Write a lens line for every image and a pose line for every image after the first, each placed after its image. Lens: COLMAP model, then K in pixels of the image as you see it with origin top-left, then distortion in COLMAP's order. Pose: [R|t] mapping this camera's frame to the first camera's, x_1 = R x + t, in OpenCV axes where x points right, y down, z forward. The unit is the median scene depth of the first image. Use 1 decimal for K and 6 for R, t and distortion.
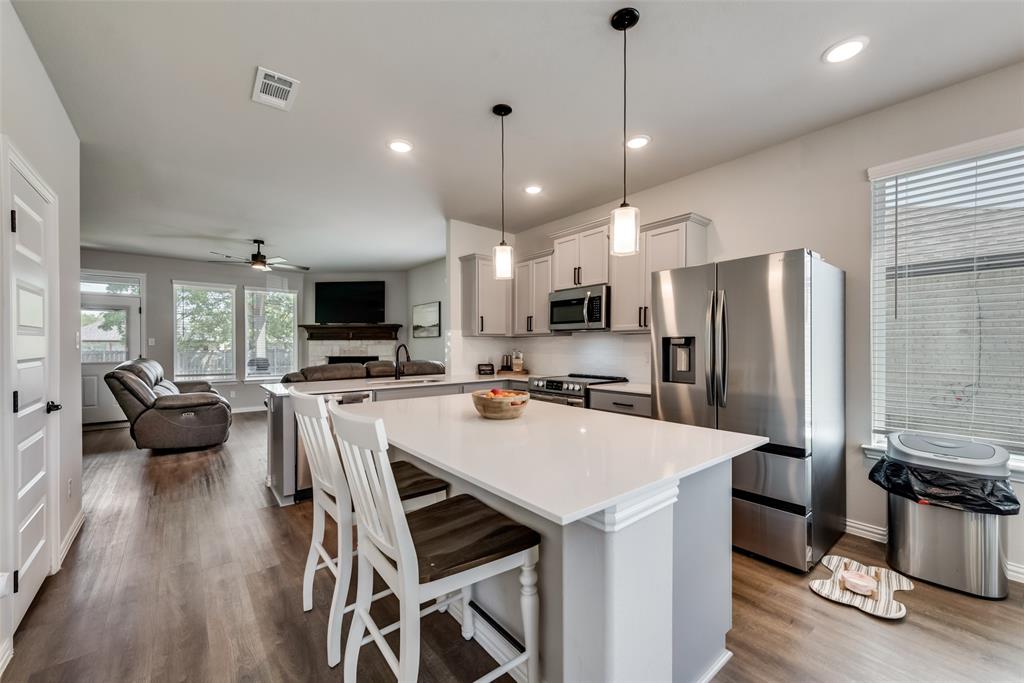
lens RADIAL K [[405.1, 0, 515.0], [0, 405.1, 343.7], [0, 0, 1]] dist [0.001777, 0.000050]
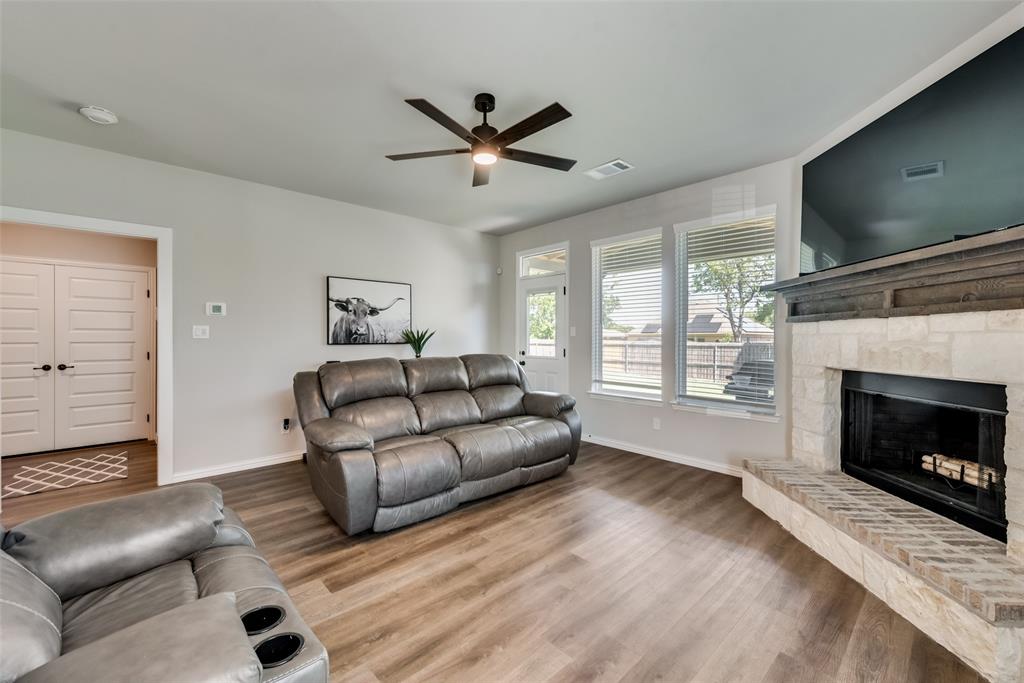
lens RADIAL K [[405.2, 0, 514.2], [0, 405.2, 336.4], [0, 0, 1]] dist [0.000557, -0.000014]
pose [[0.044884, -0.000258, -0.998992, -0.213308], [-0.000254, 1.000000, -0.000270, 0.008901], [0.998992, 0.000266, 0.044883, 1.178462]]
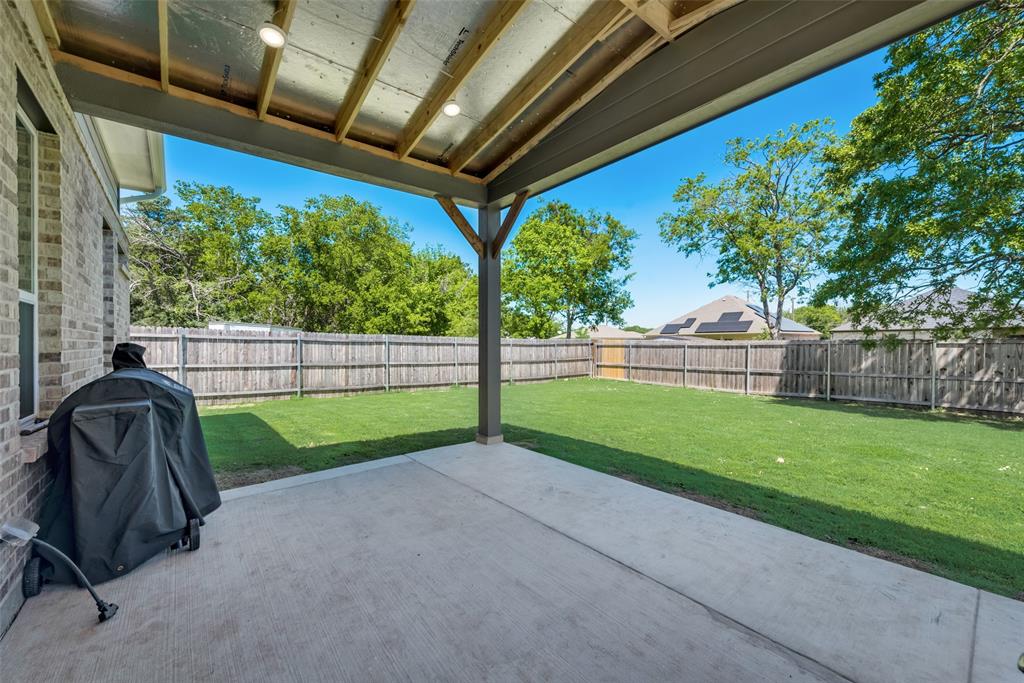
lens RADIAL K [[405.1, 0, 515.0], [0, 405.1, 343.7], [0, 0, 1]] dist [0.001777, 0.000050]
pose [[-0.006618, 0.007325, -0.999951, -1.075053], [-0.000175, 0.999973, 0.007327, 0.061998], [0.999978, 0.000223, -0.006617, 1.626425]]
